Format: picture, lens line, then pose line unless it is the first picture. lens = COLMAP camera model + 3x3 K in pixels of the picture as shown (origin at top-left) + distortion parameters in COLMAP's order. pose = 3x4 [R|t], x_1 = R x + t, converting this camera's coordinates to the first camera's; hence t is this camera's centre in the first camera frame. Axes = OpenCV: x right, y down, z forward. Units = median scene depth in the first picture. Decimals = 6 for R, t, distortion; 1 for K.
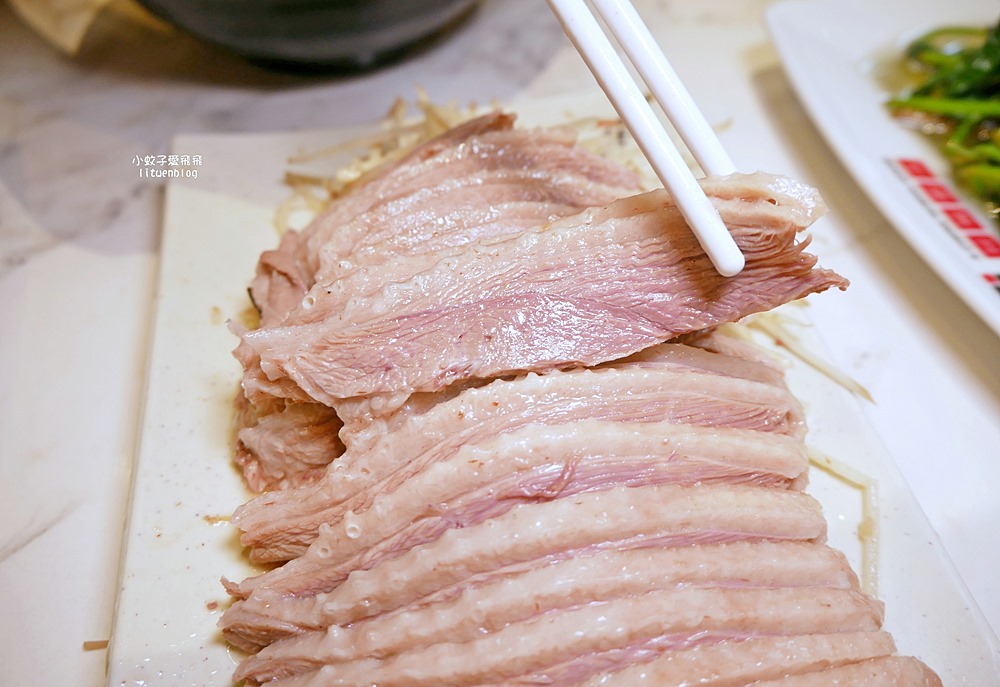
lens RADIAL K [[799.8, 0, 509.2], [0, 799.8, 336.5], [0, 0, 1]] dist [0.000653, -0.000236]
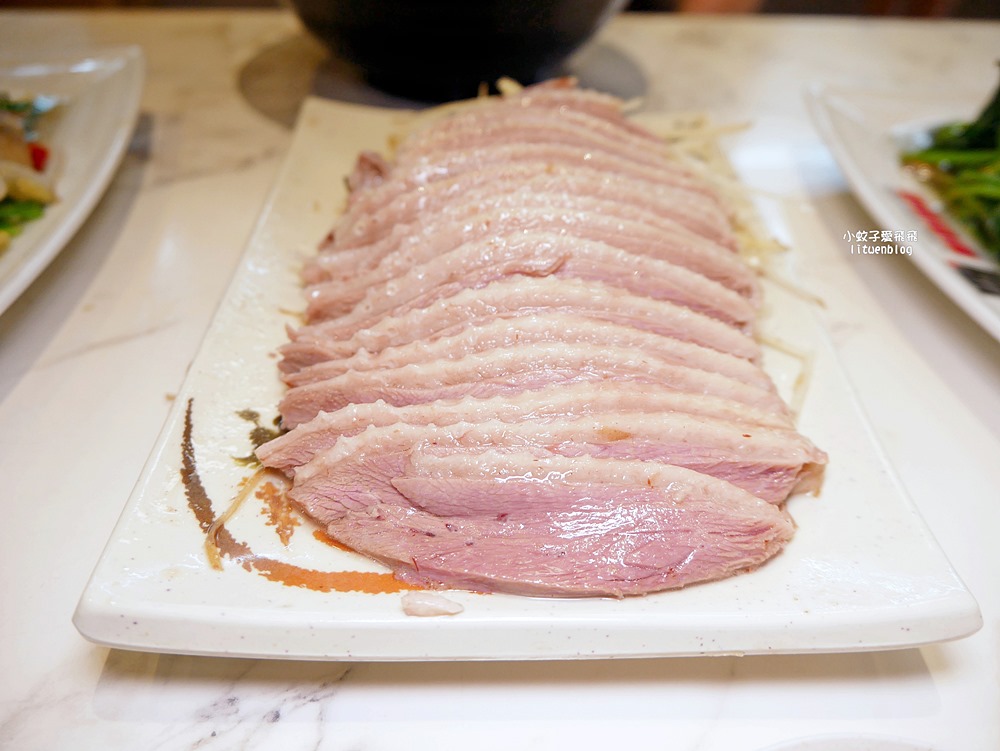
lens RADIAL K [[849.2, 0, 498.0], [0, 849.2, 386.1], [0, 0, 1]] dist [-0.008972, -0.012680]
pose [[0.979764, 0.165001, -0.113299, 0.164664], [-0.183282, 0.967073, -0.176573, 0.626059], [0.080433, 0.193766, 0.977745, -0.329030]]
